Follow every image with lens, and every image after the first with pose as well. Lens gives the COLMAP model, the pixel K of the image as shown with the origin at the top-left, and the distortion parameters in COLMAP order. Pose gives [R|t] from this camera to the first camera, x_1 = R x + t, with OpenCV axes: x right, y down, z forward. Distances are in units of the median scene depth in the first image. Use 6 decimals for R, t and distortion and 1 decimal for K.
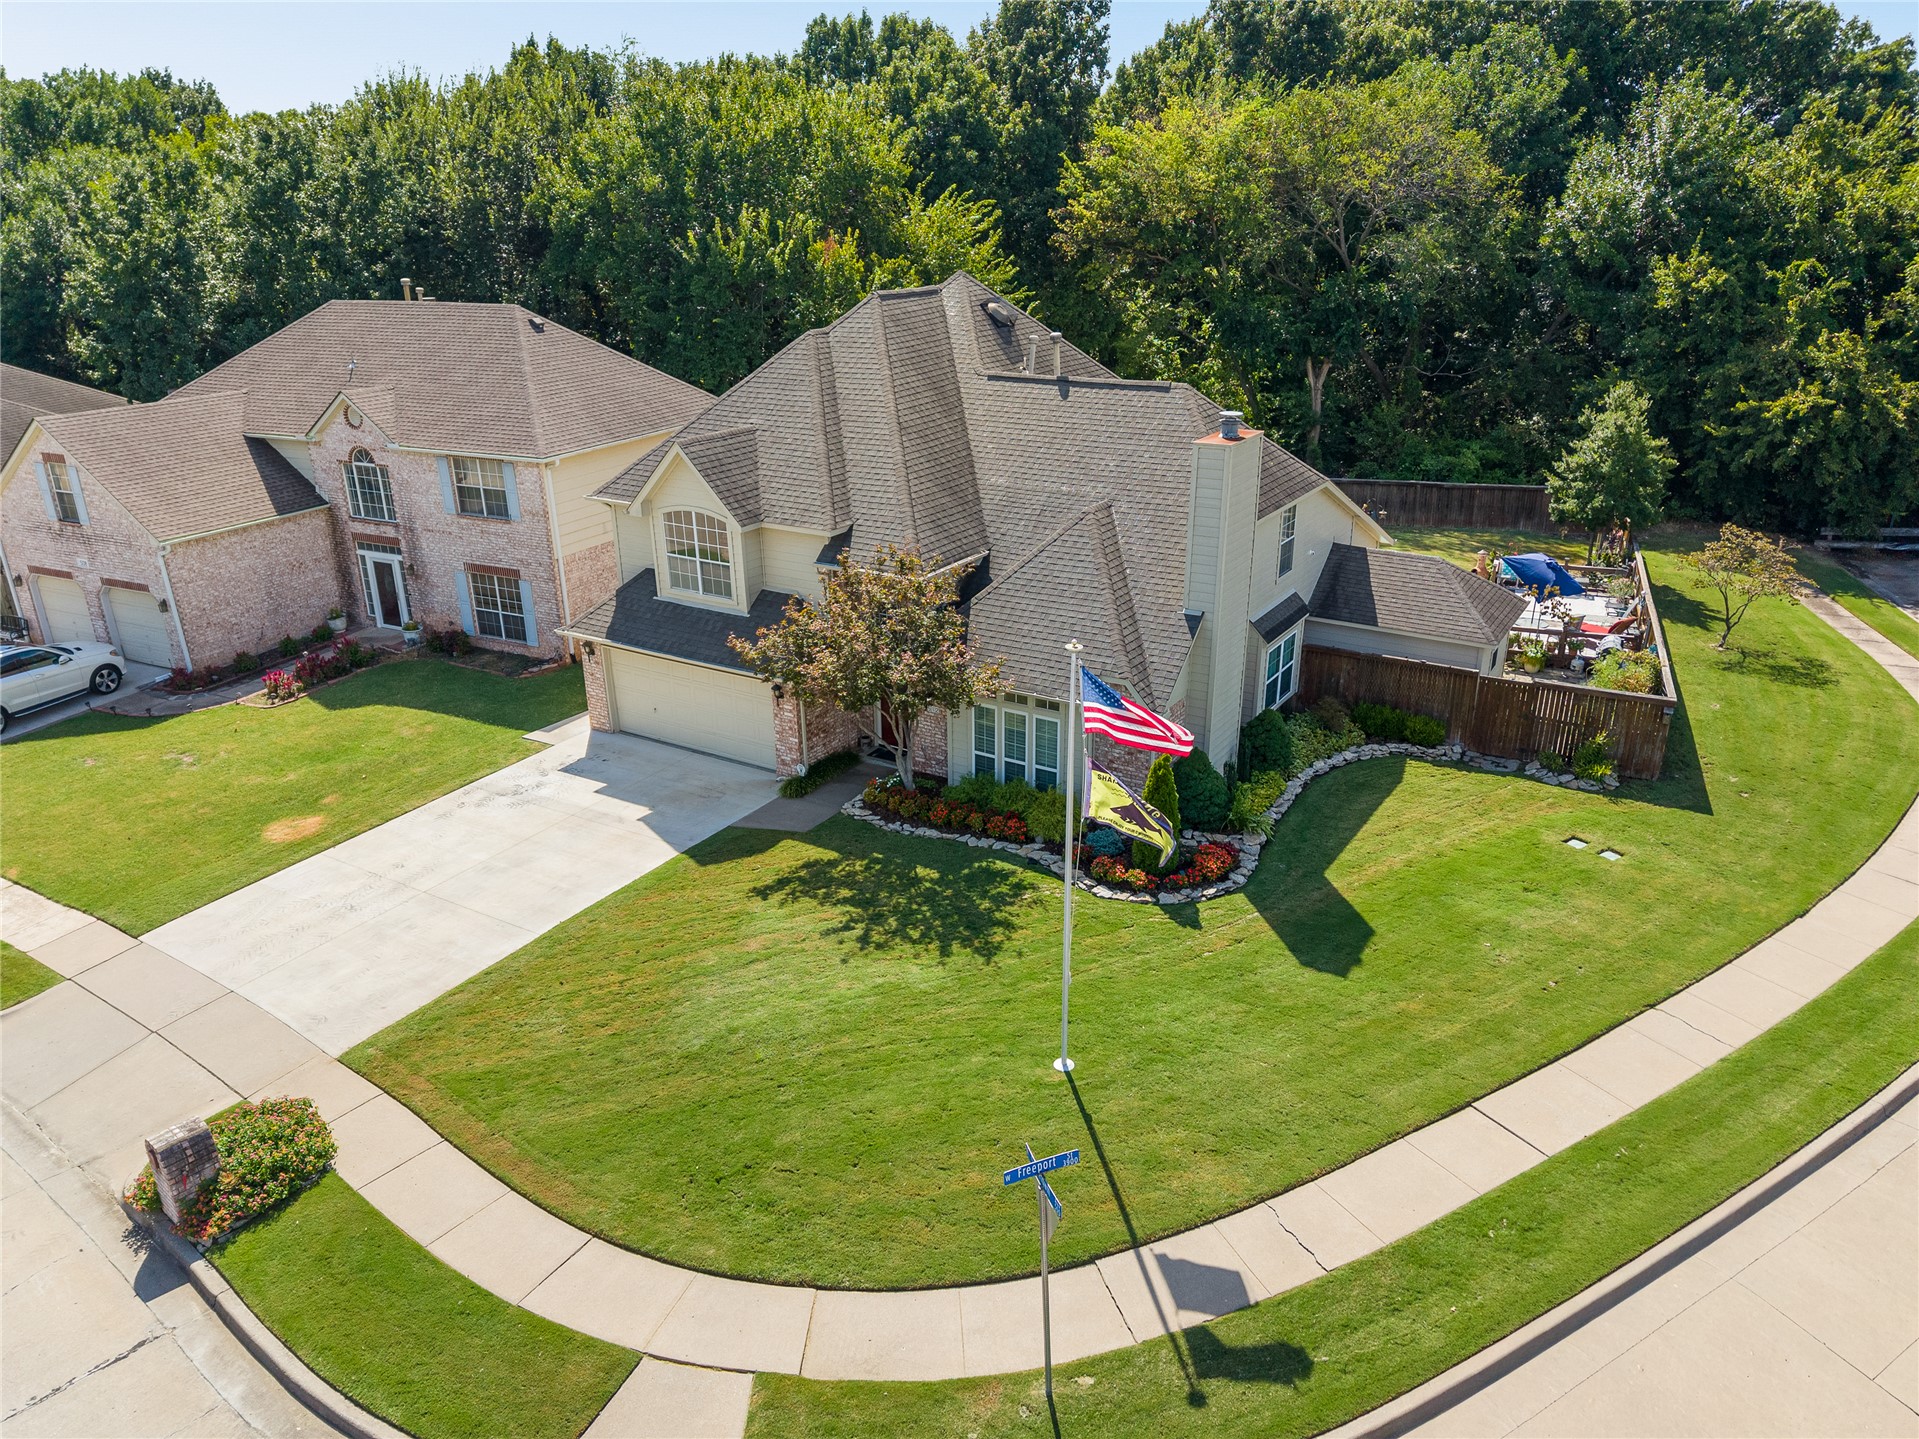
lens RADIAL K [[1293.4, 0, 959.5], [0, 1293.4, 719.5], [0, 0, 1]] dist [0.046091, -0.047718]
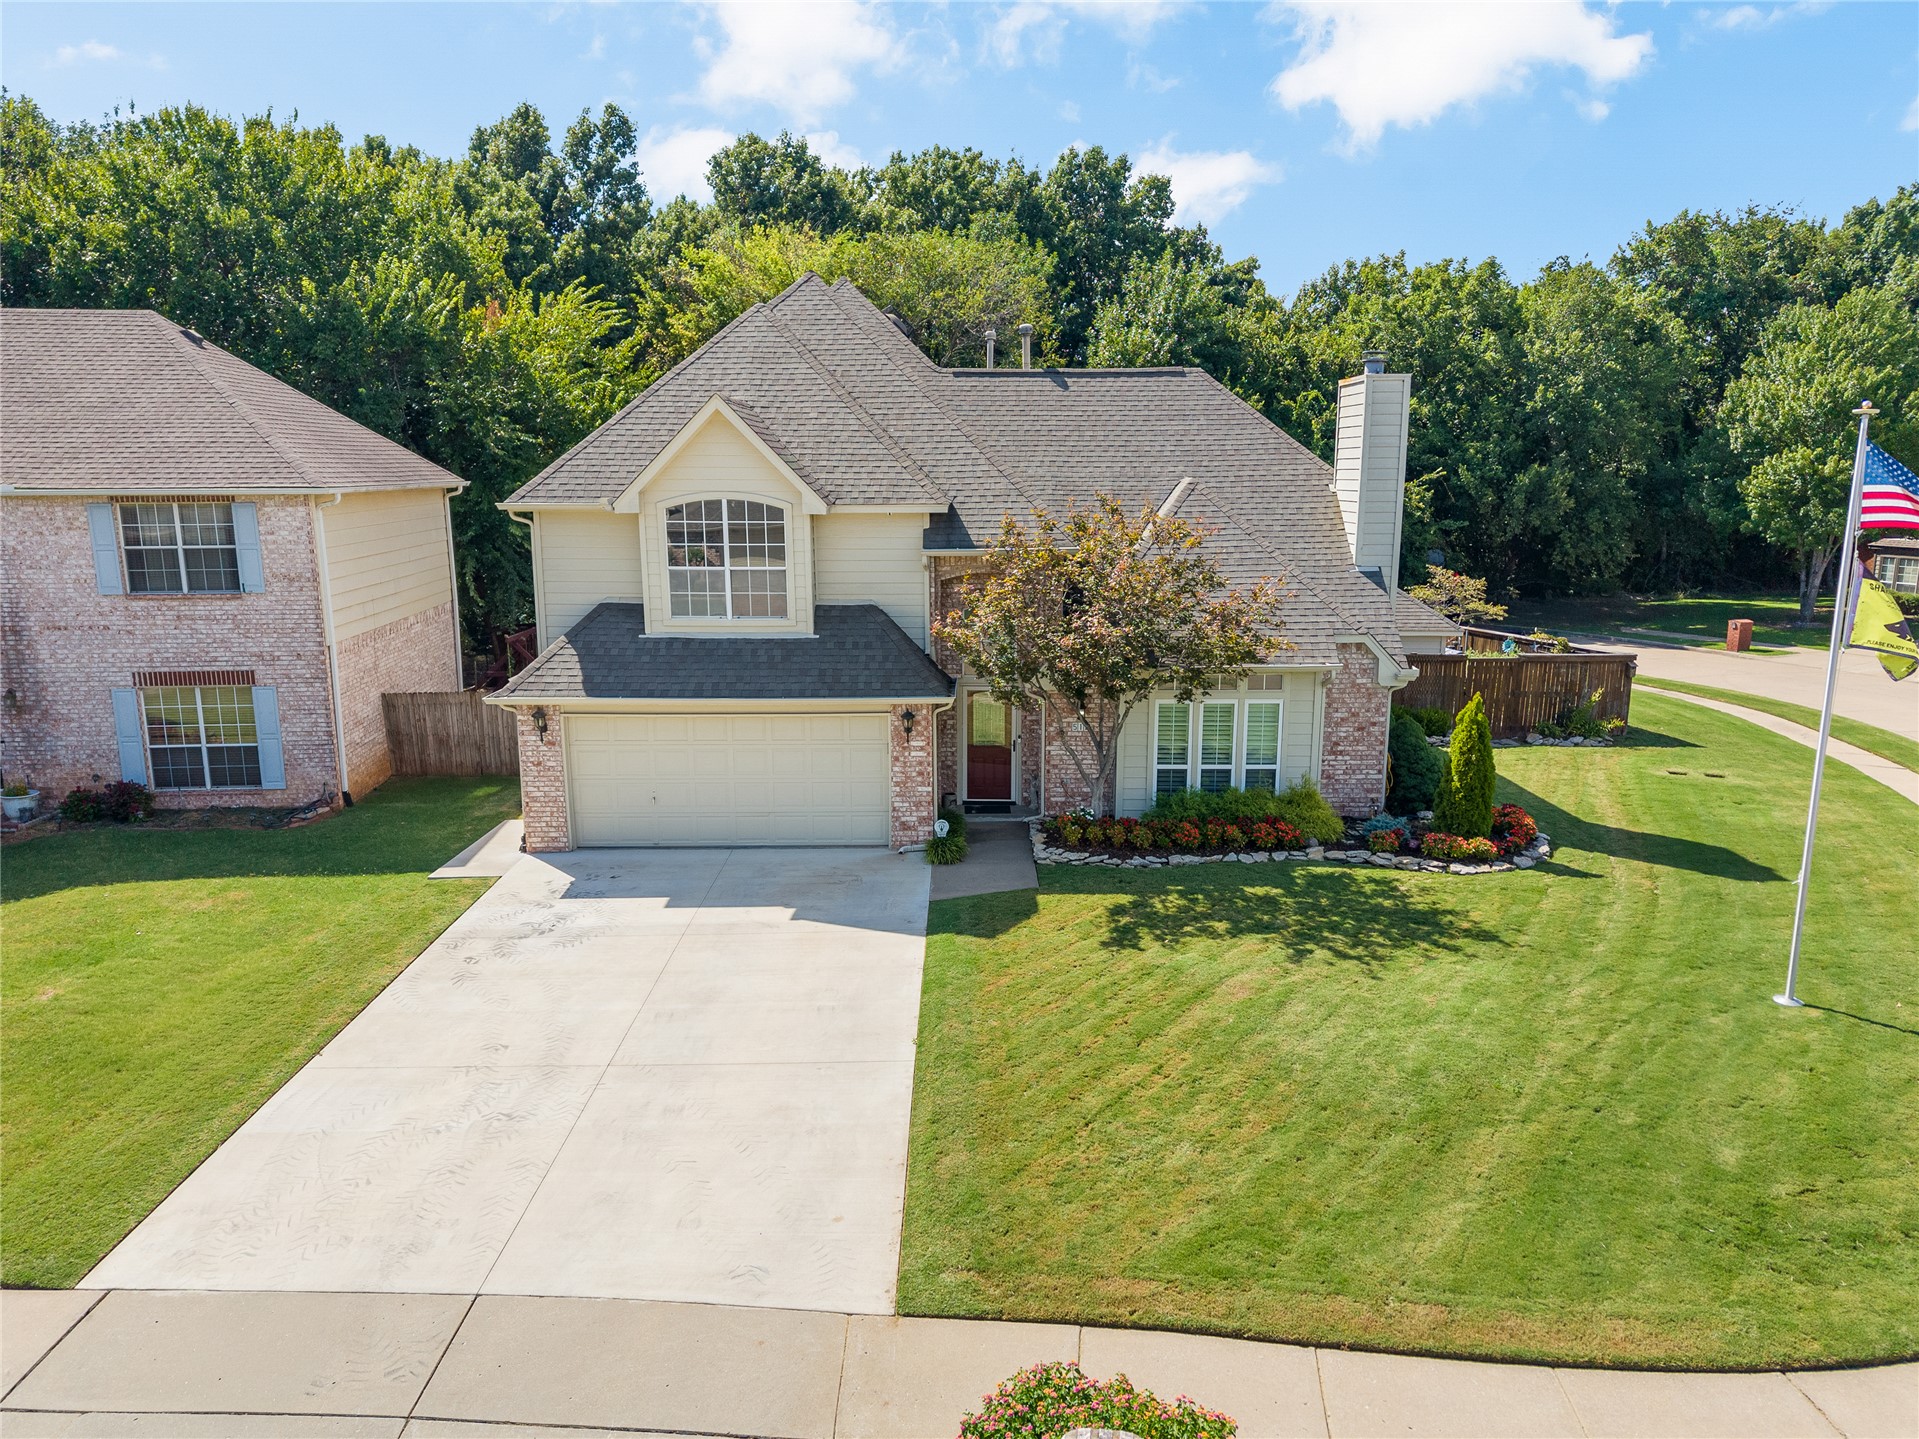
lens RADIAL K [[1293.4, 0, 959.5], [0, 1293.4, 719.5], [0, 0, 1]] dist [0.046091, -0.047718]
pose [[0.857994, -0.092737, 0.505220, -0.470647], [0.183587, 0.973965, -0.133000, 0.076792], [-0.479732, 0.206865, 0.852681, 0.359662]]
